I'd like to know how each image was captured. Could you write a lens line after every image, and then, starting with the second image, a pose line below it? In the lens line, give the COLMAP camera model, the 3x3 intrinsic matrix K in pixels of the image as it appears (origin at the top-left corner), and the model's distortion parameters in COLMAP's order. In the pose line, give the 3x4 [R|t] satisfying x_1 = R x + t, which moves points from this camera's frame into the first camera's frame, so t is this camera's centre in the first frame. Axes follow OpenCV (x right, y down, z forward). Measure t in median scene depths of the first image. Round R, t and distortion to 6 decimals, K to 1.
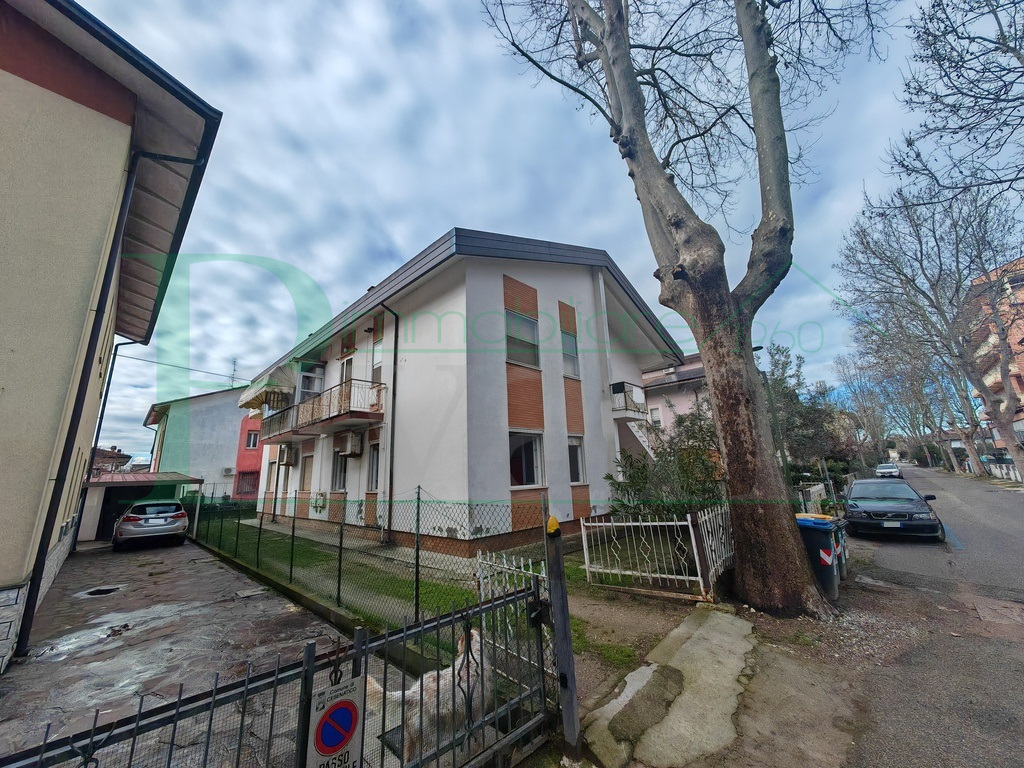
lens RADIAL K [[382.6, 0, 511.2], [0, 382.6, 383.8], [0, 0, 1]] dist [0.000575, 0.000478]
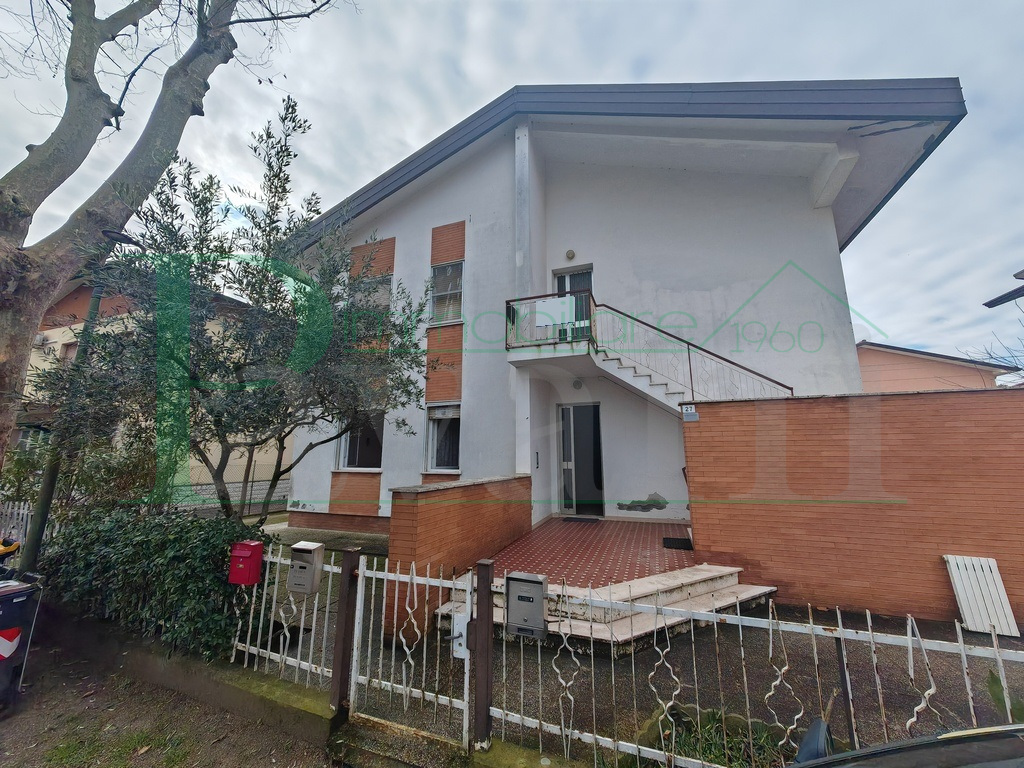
lens RADIAL K [[382.6, 0, 511.2], [0, 382.6, 383.8], [0, 0, 1]] dist [0.000575, 0.000478]
pose [[0.400948, -0.135519, -0.906022, 0.934609], [0.197325, 0.978558, -0.059046, 0.175917], [0.894597, -0.155106, 0.419092, 0.879624]]
